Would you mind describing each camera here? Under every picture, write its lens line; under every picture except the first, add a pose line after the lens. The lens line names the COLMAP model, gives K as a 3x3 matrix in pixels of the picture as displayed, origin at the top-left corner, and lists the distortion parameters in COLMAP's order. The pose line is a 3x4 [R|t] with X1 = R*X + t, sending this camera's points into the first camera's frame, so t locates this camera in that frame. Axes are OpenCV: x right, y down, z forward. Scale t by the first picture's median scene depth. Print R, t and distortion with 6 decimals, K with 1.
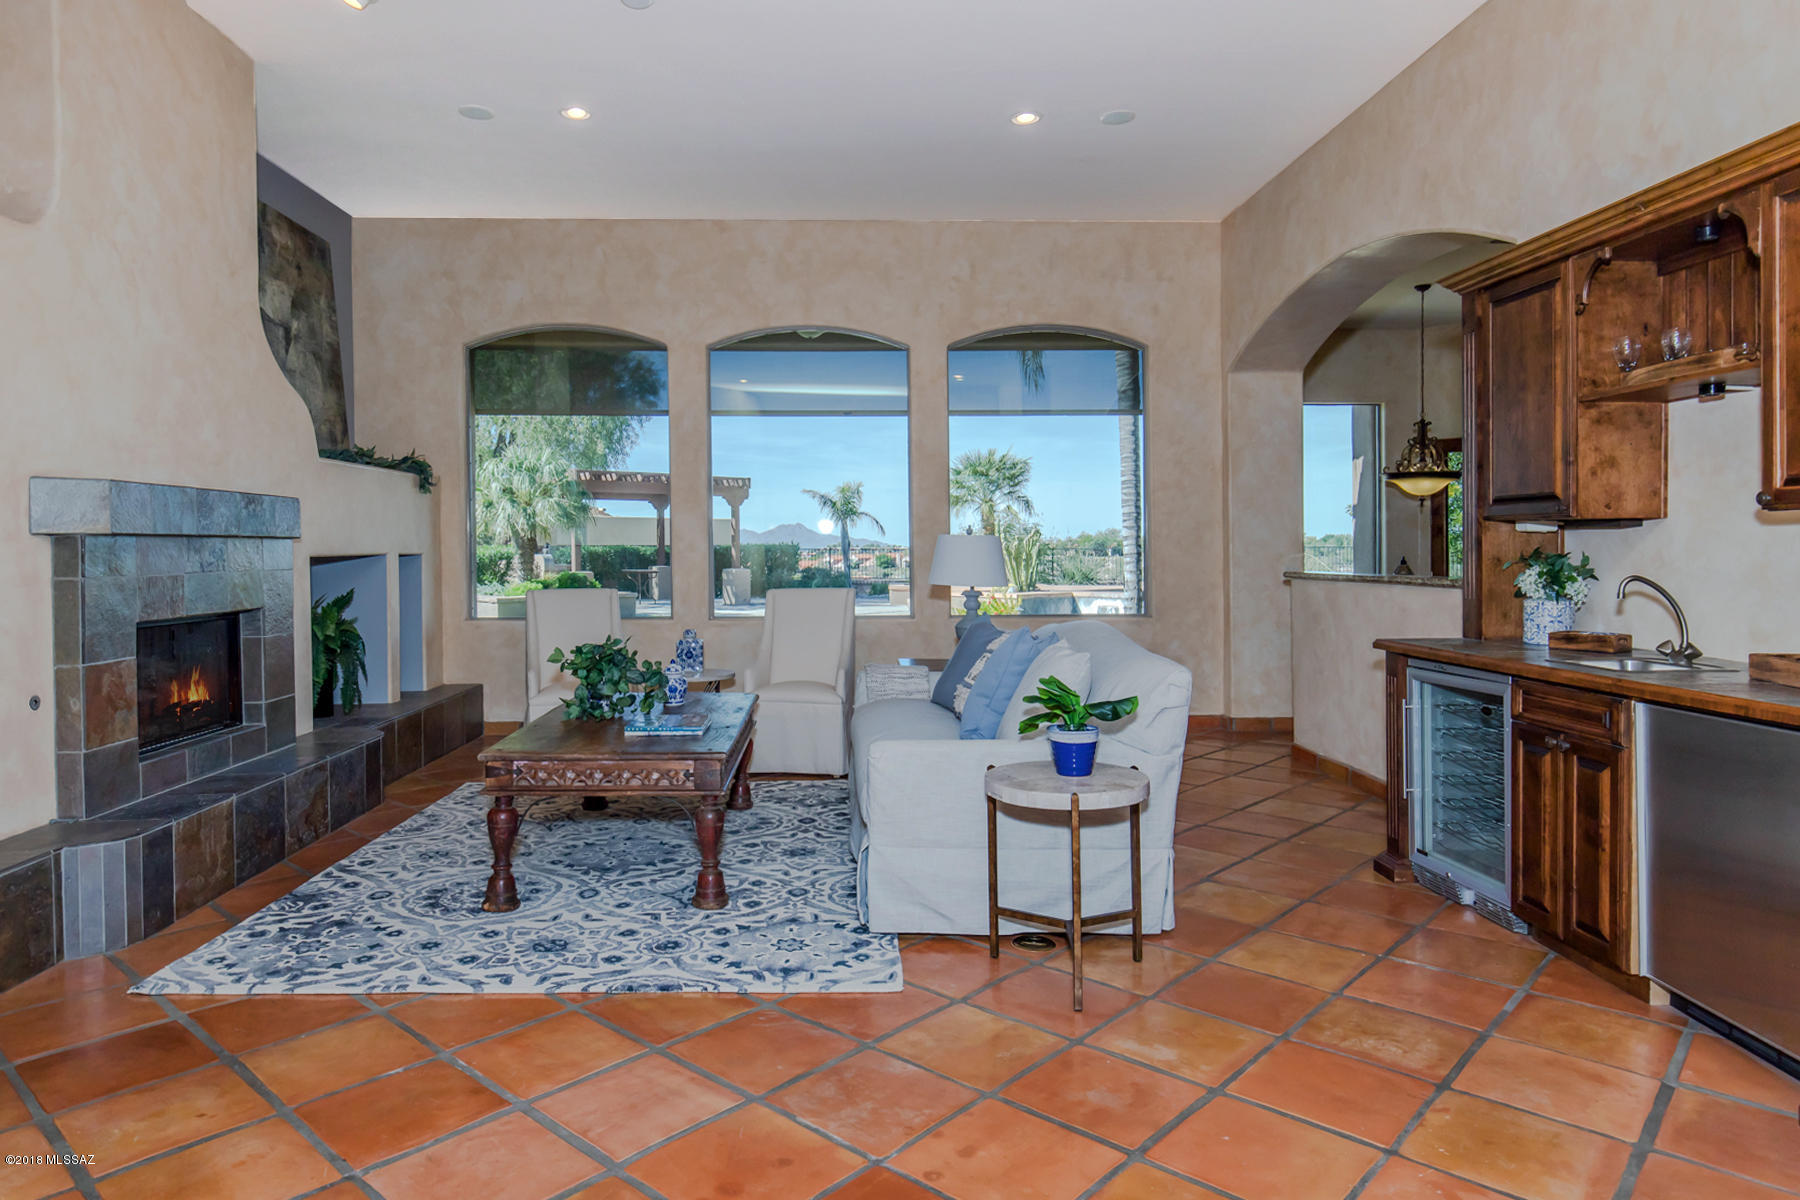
lens RADIAL K [[1121.7, 0, 891.0], [0, 1121.7, 568.9], [0, 0, 1]] dist [0.007423, -0.002709]
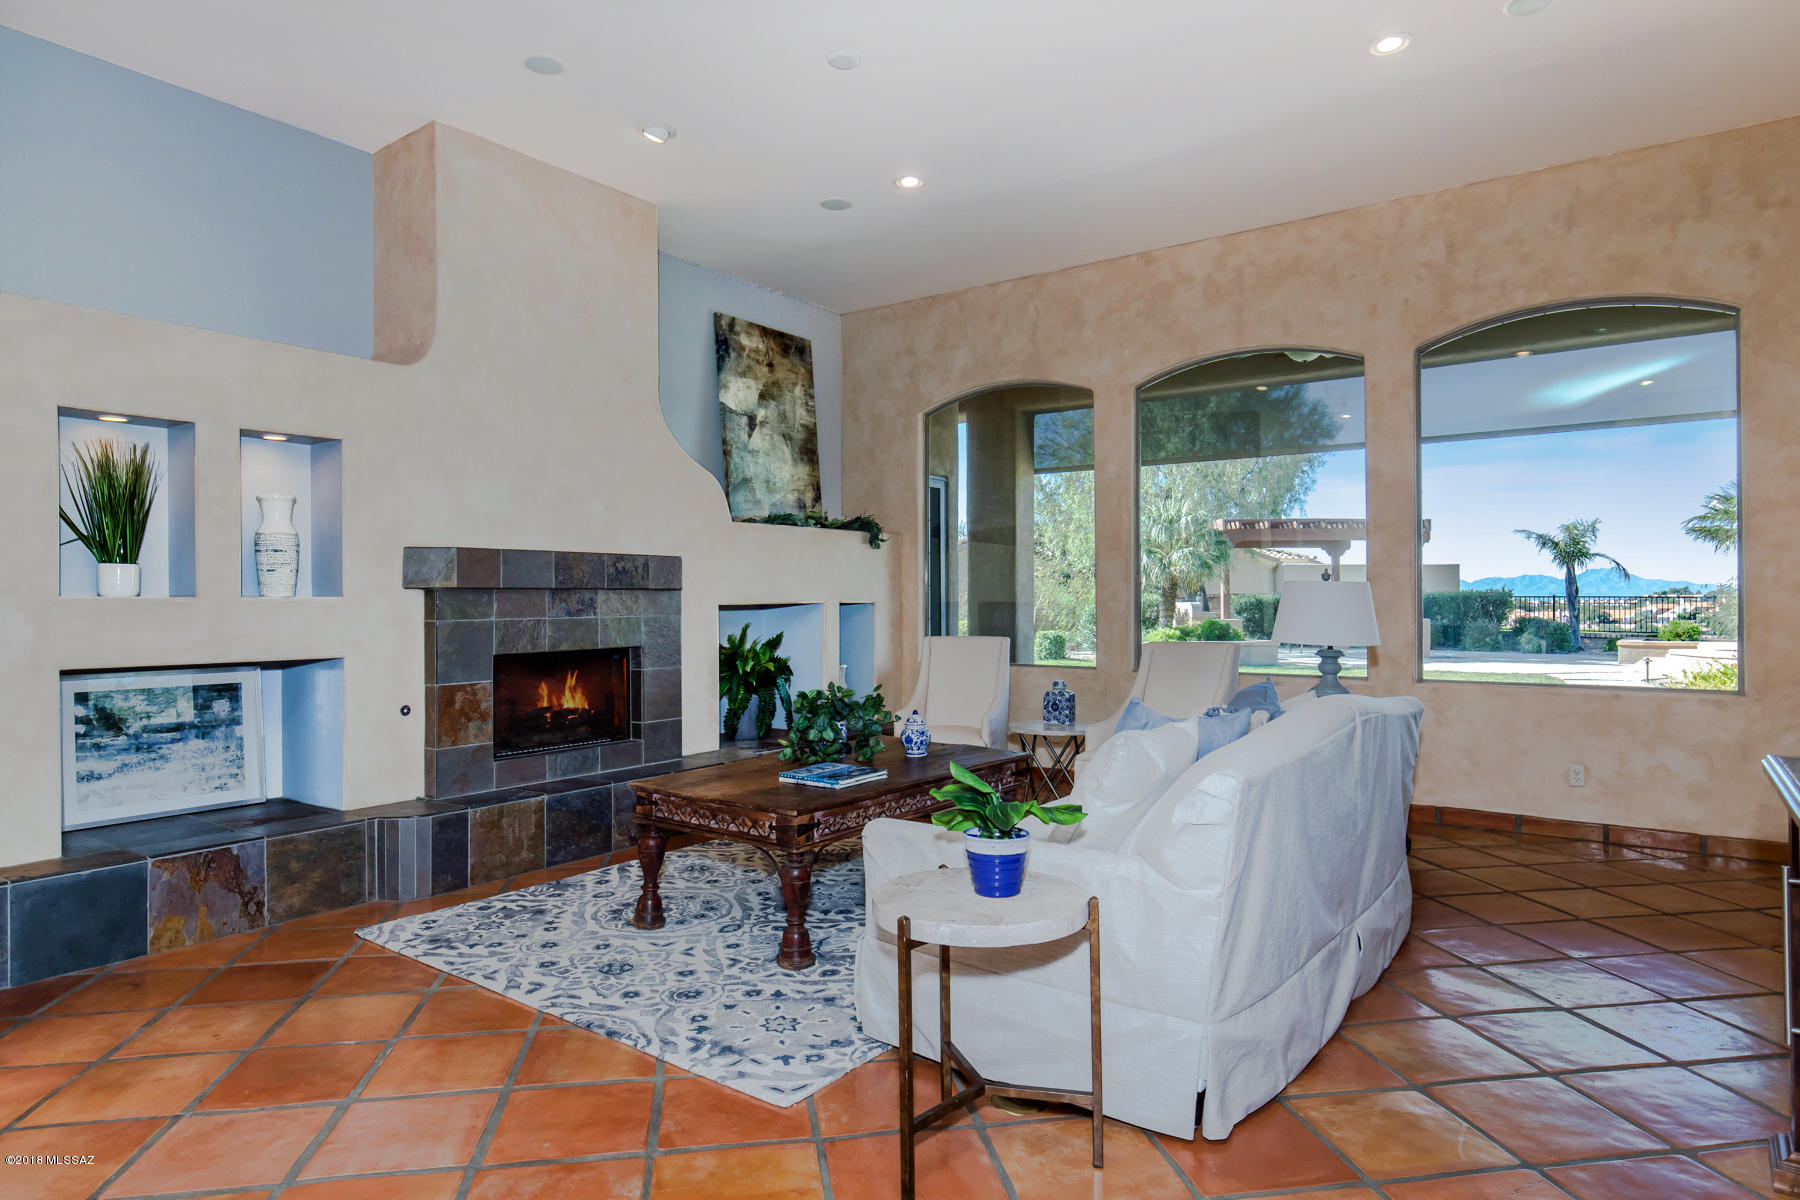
lens RADIAL K [[1058.3, 0, 906.6], [0, 1058.3, 605.5], [0, 0, 1]] dist [0.006550, 0.001058]
pose [[0.779510, 0.005093, -0.626369, 0.480091], [-0.010567, 0.999932, -0.005019, -0.008977], [0.626301, 0.010531, 0.779510, 0.331530]]
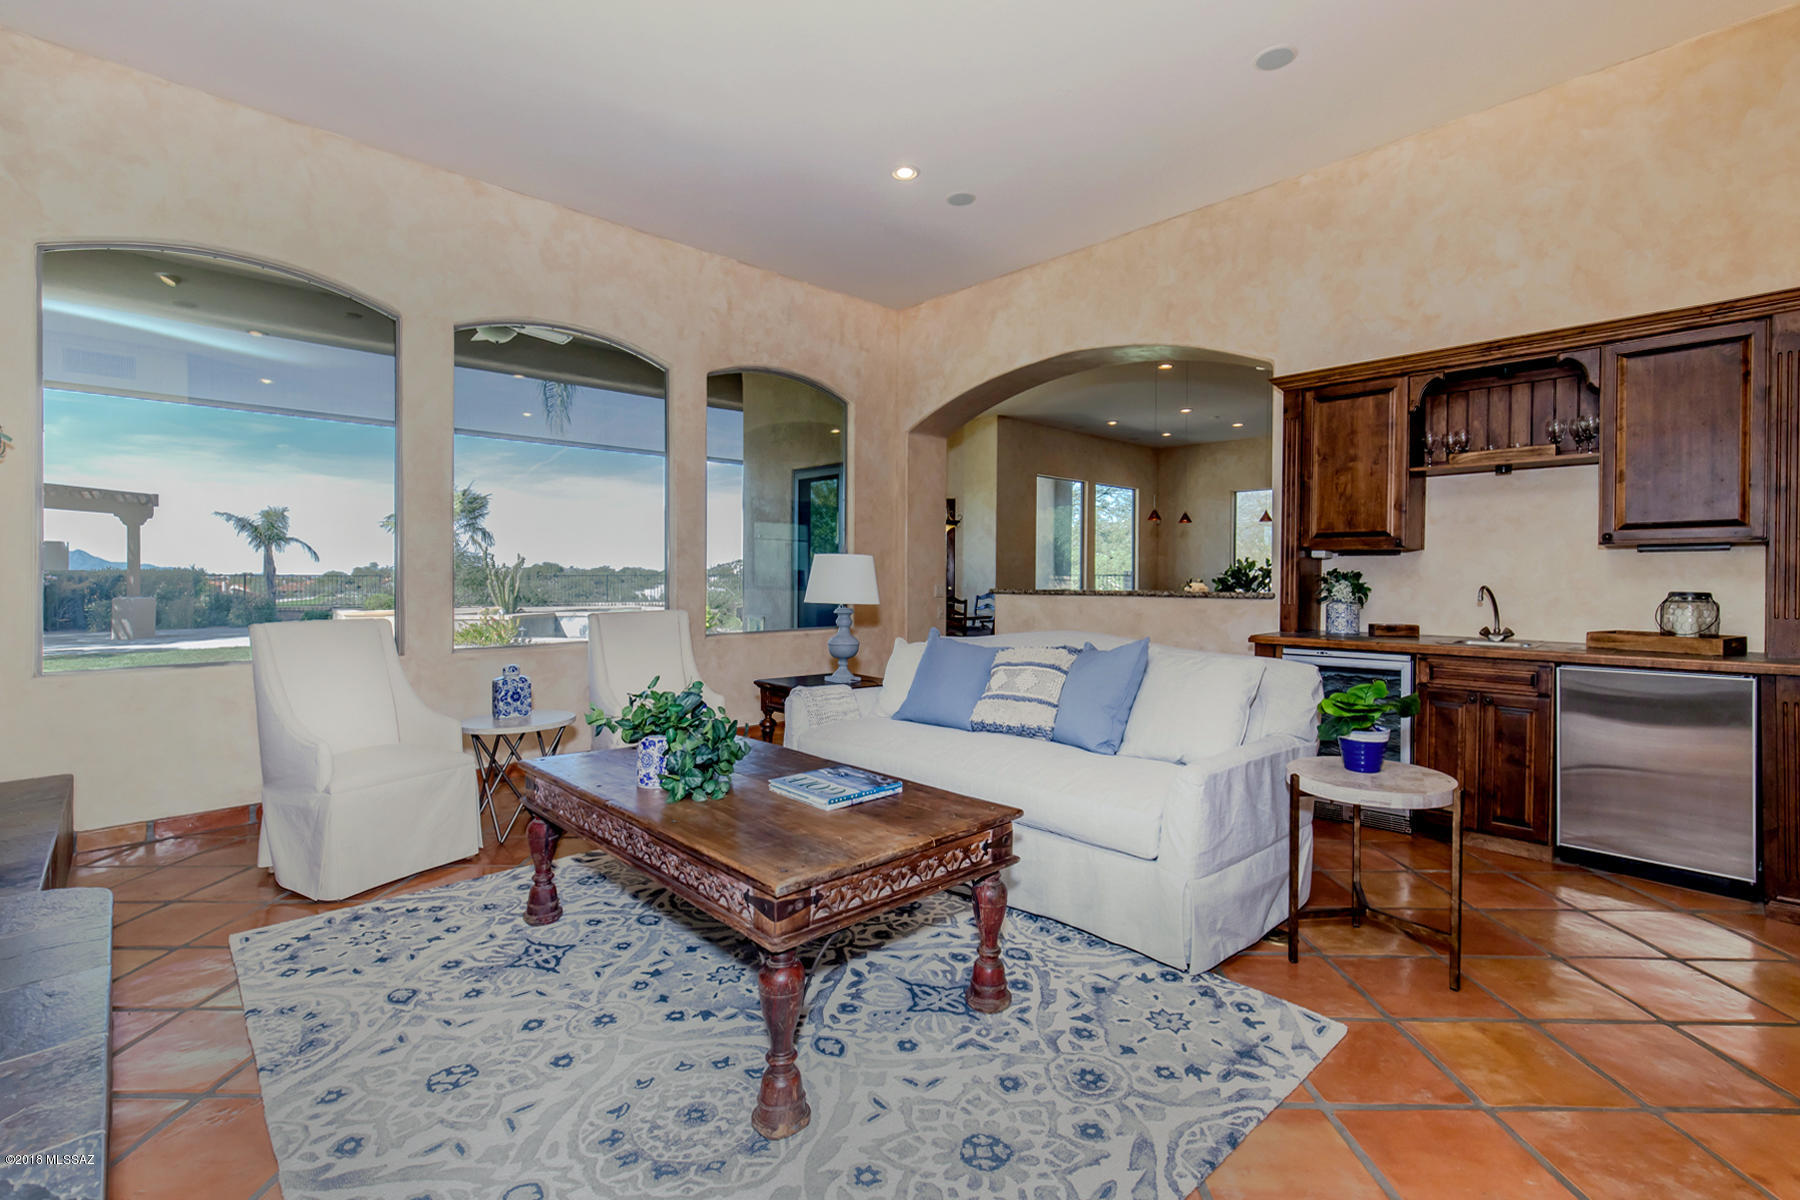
lens RADIAL K [[822.8, 0, 947.7], [0, 822.8, 580.3], [0, 0, 1]] dist [0.010652, -0.000041]
pose [[0.744298, -0.000345, 0.667848, -0.563593], [0.010418, 0.999884, -0.011094, 0.003274], [-0.667766, 0.015215, 0.744215, 0.564814]]
